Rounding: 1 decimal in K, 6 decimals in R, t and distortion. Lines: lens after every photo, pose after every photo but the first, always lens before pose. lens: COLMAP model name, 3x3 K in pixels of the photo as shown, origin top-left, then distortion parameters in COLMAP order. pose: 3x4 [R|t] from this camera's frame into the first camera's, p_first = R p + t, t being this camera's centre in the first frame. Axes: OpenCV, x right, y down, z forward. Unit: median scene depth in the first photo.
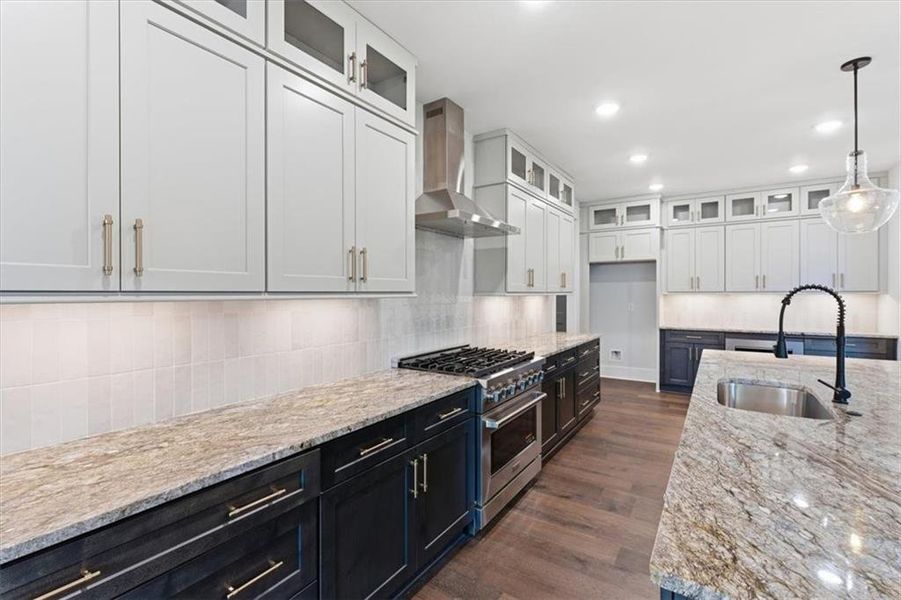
lens RADIAL K [[405.0, 0, 450.5], [0, 405.0, 300.0], [0, 0, 1]] dist [-0.000698, 0.000068]
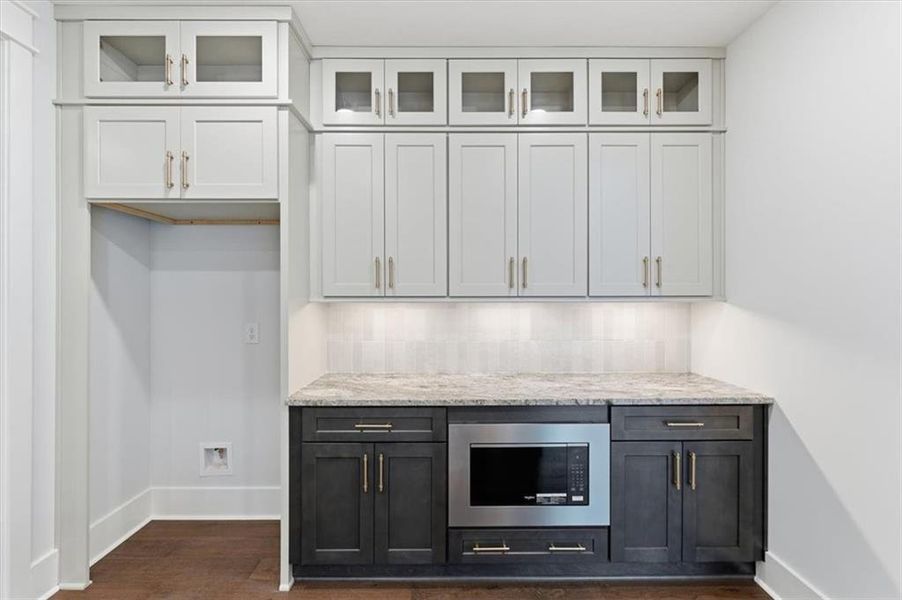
lens RADIAL K [[405.4, 0, 451.0], [0, 405.4, 300.0], [0, 0, 1]] dist [-0.000698, 0.000068]
pose [[0.831905, 0.000562, 0.554918, 0.460493], [0.004496, 0.999960, -0.007753, -0.013811], [-0.554900, 0.008945, 0.831869, 0.668252]]
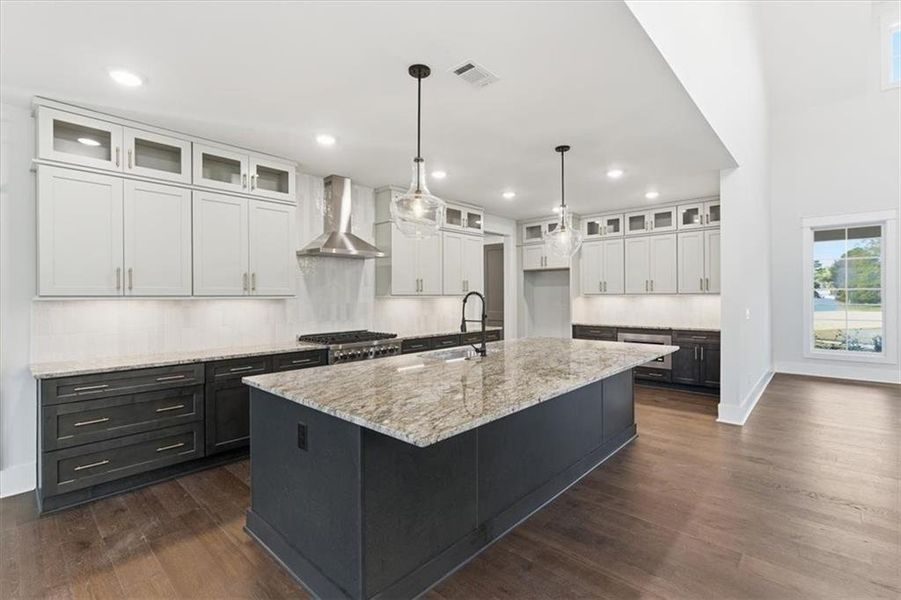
lens RADIAL K [[409.7, 0, 450.5], [0, 409.7, 300.0], [0, 0, 1]] dist [-0.002472, -0.000227]
pose [[0.988870, 0.000758, -0.148782, 0.355309], [-0.001373, 0.999991, -0.004030, 0.002902], [0.148777, 0.004190, 0.988862, -0.277577]]
